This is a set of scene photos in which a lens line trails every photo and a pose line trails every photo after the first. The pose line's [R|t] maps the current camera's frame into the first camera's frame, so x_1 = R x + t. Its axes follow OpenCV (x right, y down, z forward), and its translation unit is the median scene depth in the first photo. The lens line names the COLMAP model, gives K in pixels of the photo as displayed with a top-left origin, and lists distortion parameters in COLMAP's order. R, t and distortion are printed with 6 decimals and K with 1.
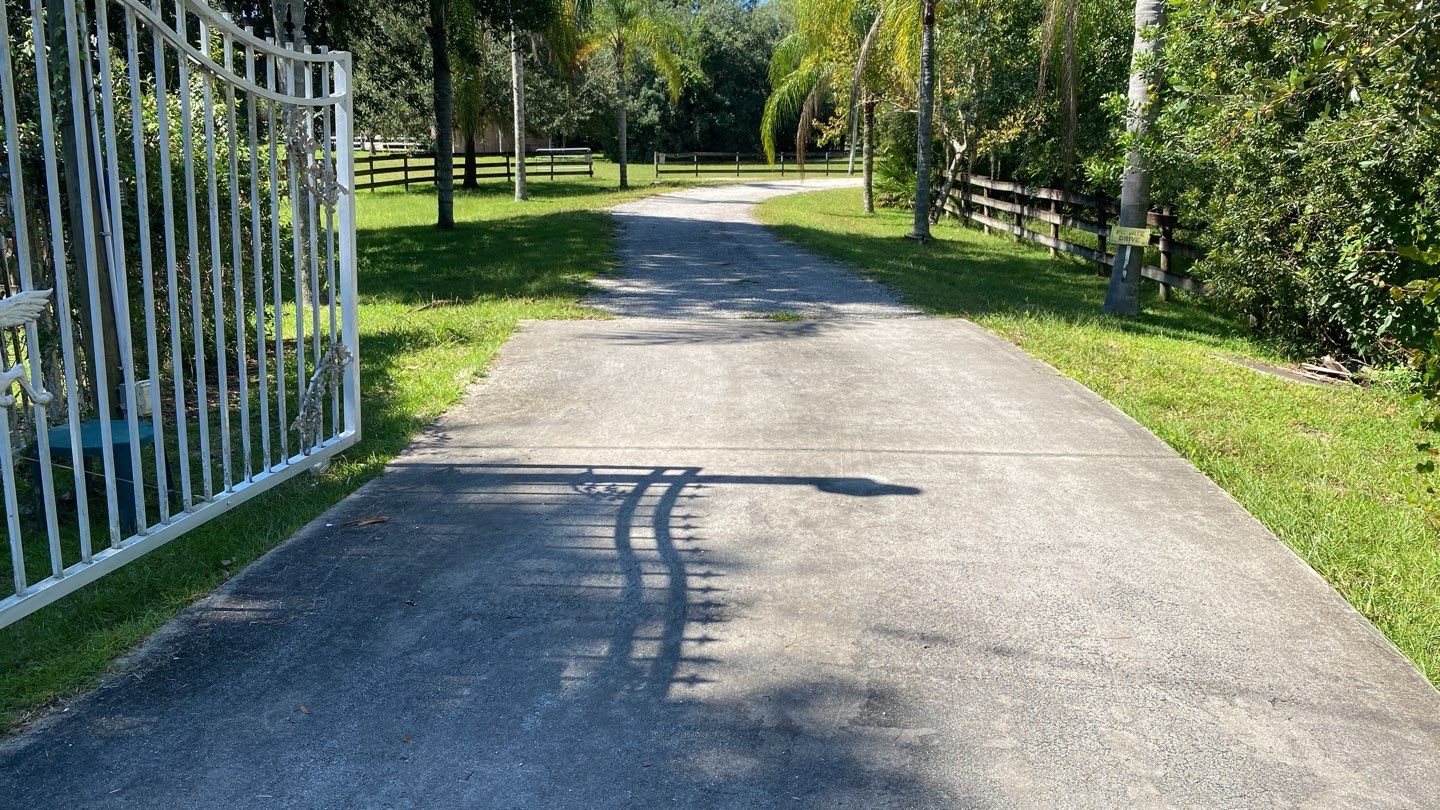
lens RADIAL K [[1056.4, 0, 720.0], [0, 1056.4, 405.0], [0, 0, 1]] dist [0.111265, -0.144865]
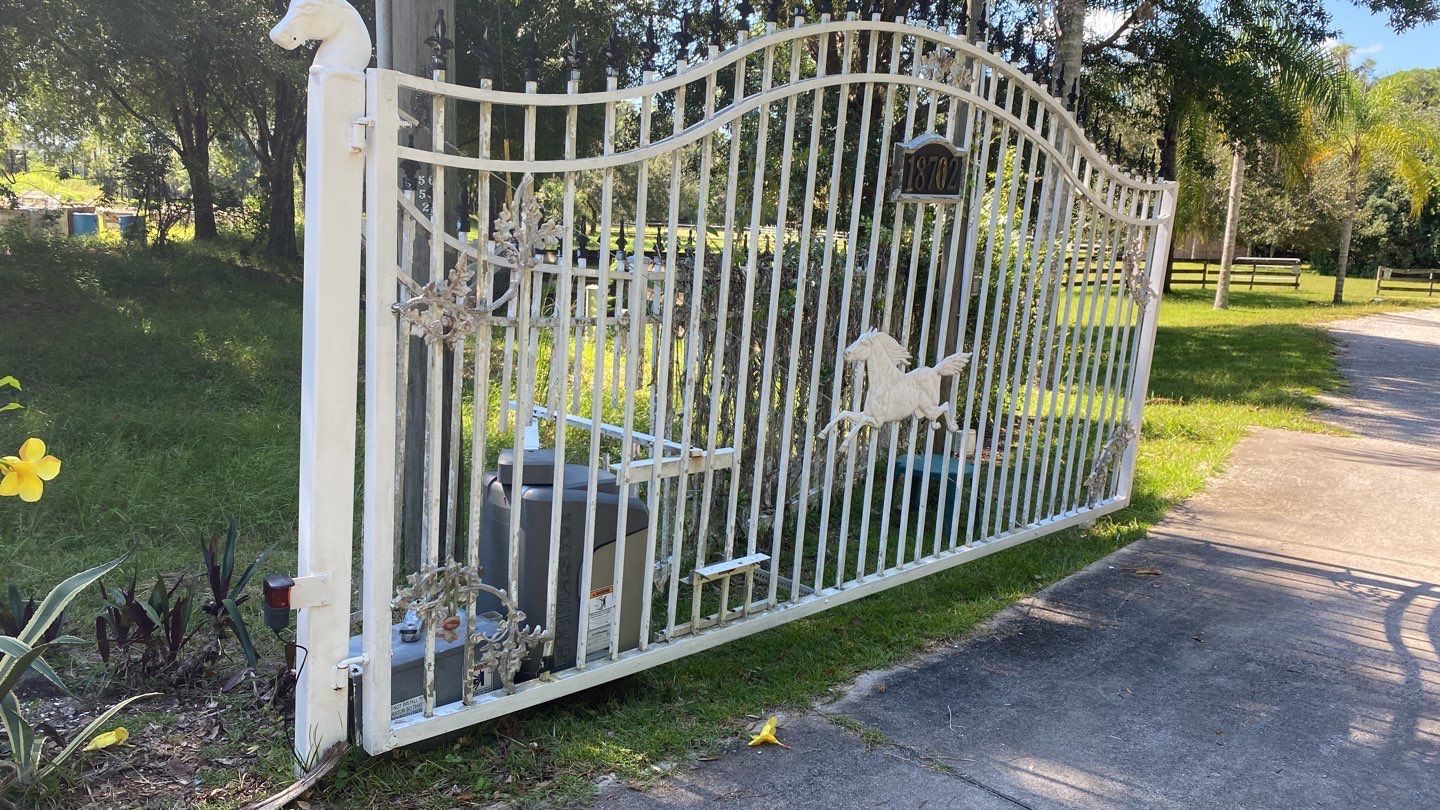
lens RADIAL K [[1094.5, 0, 720.0], [0, 1094.5, 405.0], [0, 0, 1]] dist [-0.012905, -0.002734]
pose [[0.832883, 0.121213, -0.540013, -0.058025], [-0.170597, 0.984439, -0.042149, 0.037663], [0.526501, 0.127229, 0.840601, -0.179346]]
